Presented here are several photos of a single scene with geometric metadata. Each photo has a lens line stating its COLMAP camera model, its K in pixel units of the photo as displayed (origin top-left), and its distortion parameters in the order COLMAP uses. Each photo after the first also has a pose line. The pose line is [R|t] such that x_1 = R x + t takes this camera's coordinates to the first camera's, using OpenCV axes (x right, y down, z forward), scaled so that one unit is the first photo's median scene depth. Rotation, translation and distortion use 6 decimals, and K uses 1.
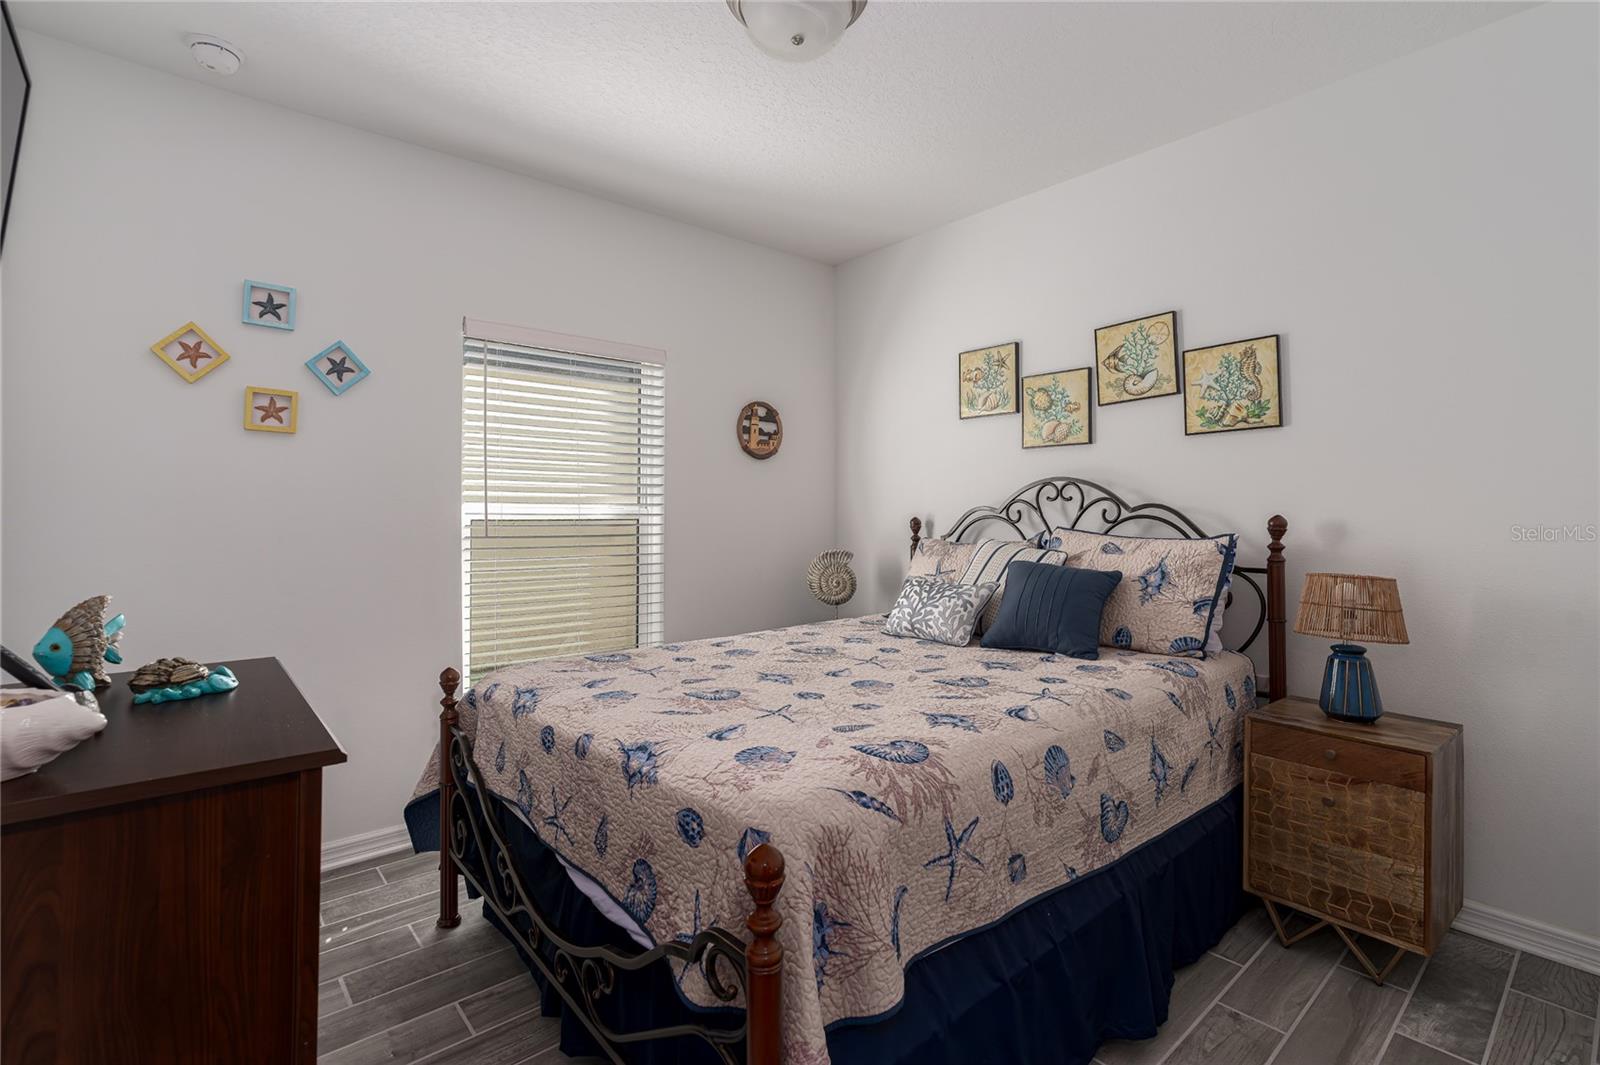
lens RADIAL K [[743.6, 0, 800.0], [0, 743.6, 532.5], [0, 0, 1]] dist [-0.003954, -0.000284]
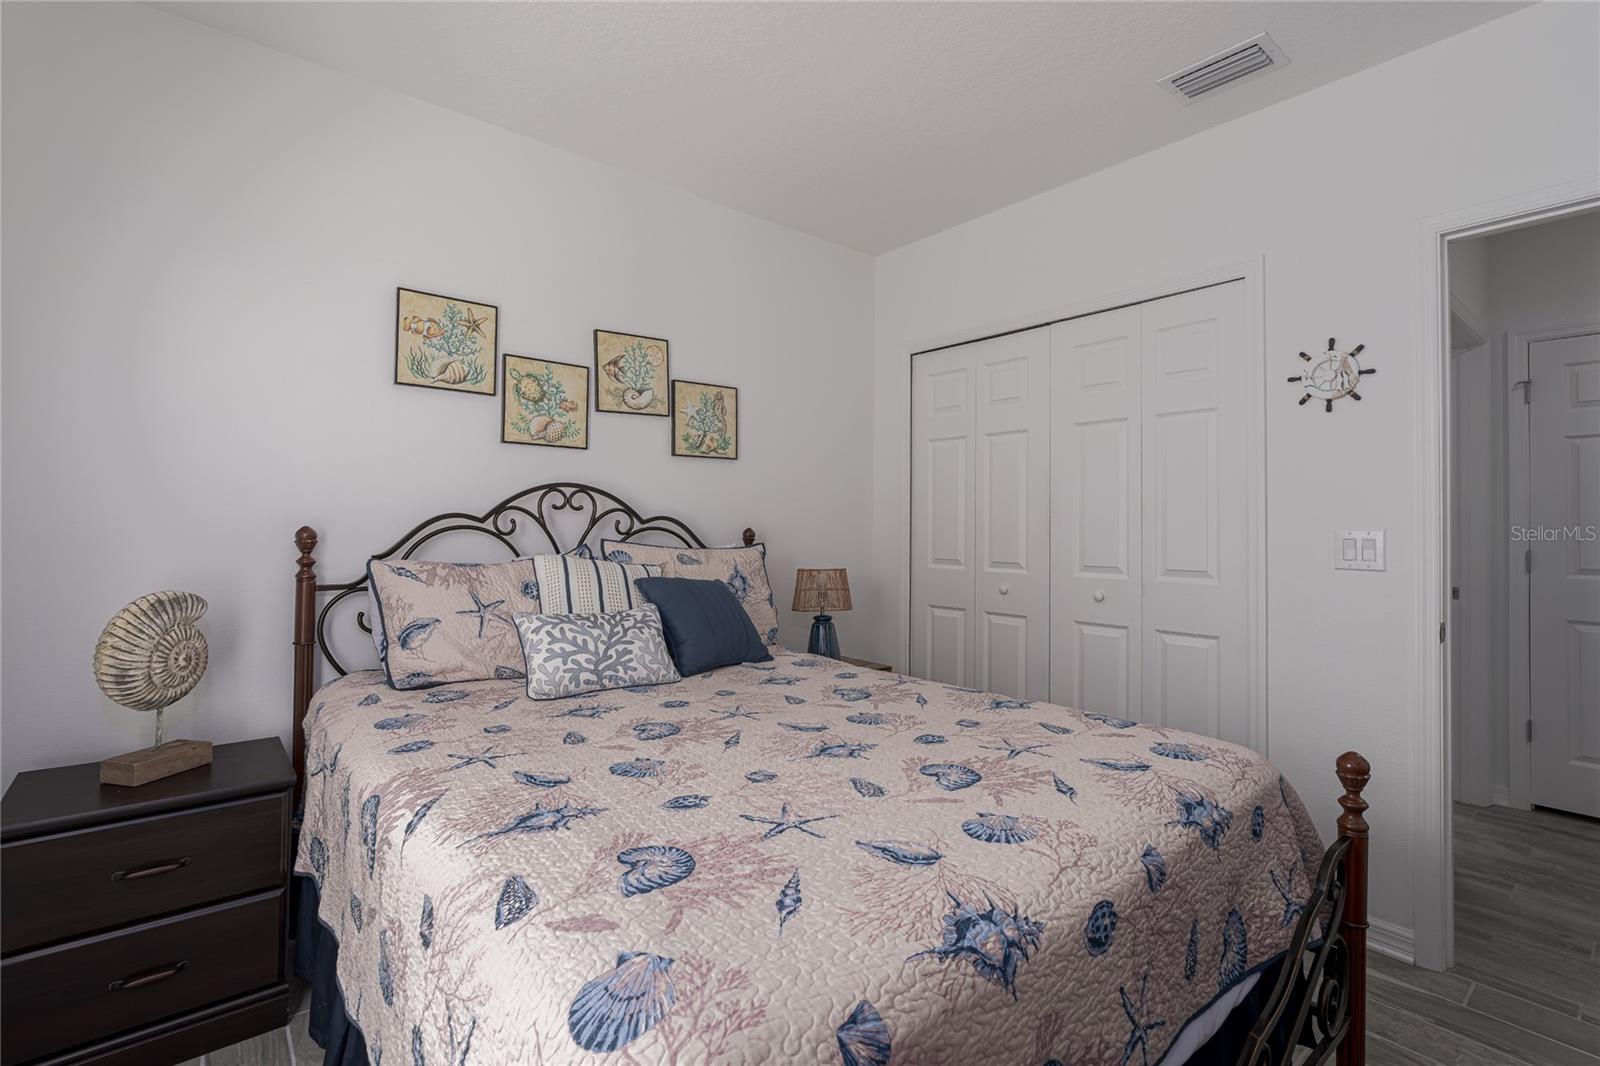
lens RADIAL K [[743.6, 0, 800.0], [0, 743.6, 533.0], [0, 0, 1]] dist [-0.003954, -0.000284]
pose [[0.008295, -0.000785, 0.999965, -0.554199], [0.016965, 0.999856, 0.000645, -0.011873], [-0.999822, 0.016959, 0.008307, 0.754774]]
